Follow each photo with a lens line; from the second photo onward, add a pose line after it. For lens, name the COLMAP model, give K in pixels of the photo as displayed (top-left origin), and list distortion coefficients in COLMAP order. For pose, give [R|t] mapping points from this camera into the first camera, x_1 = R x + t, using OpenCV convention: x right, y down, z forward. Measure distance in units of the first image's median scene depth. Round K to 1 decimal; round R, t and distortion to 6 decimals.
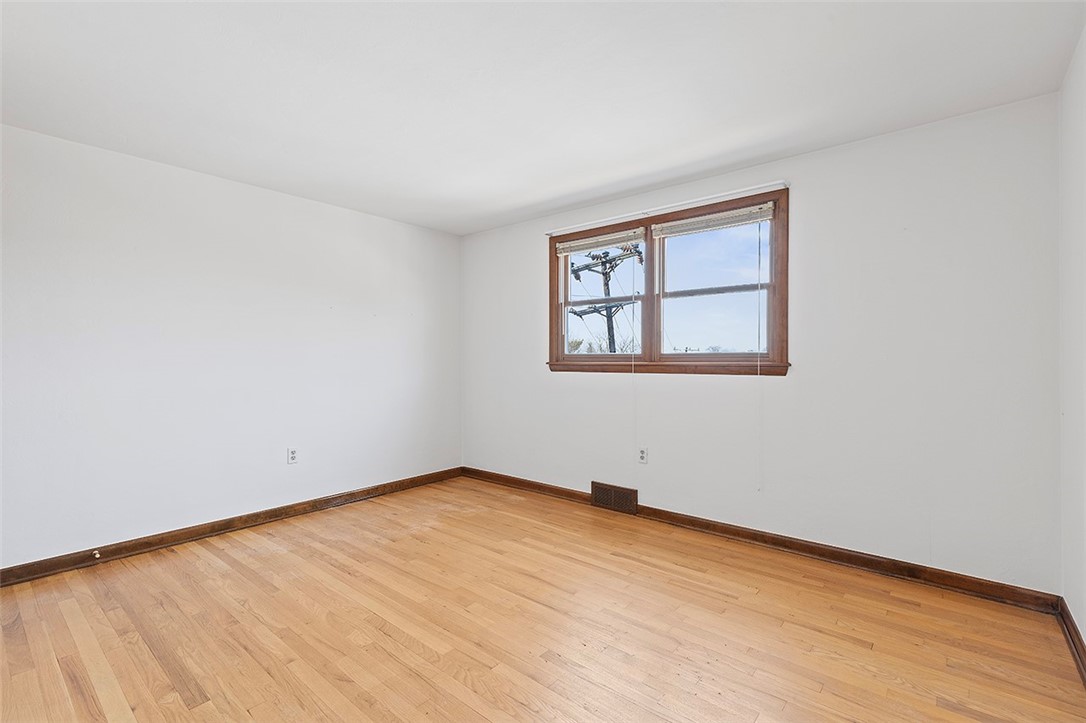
lens RADIAL K [[487.9, 0, 545.5], [0, 487.9, 359.1], [0, 0, 1]] dist [0.022358, -0.000358]
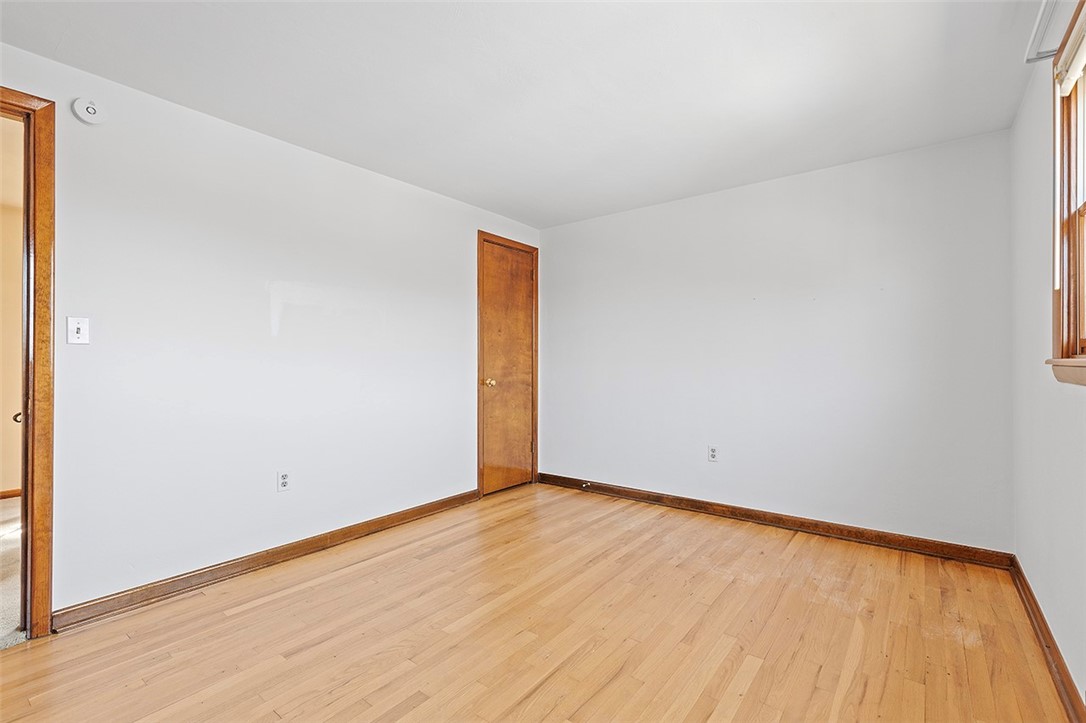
lens RADIAL K [[487.9, 0, 549.7], [0, 487.9, 360.9], [0, 0, 1]] dist [0.022358, -0.000358]
pose [[0.058063, 0.000819, -0.998313, 0.525931], [0.004884, 0.999987, 0.001105, 0.005993], [0.998301, -0.004940, 0.058059, 0.701632]]
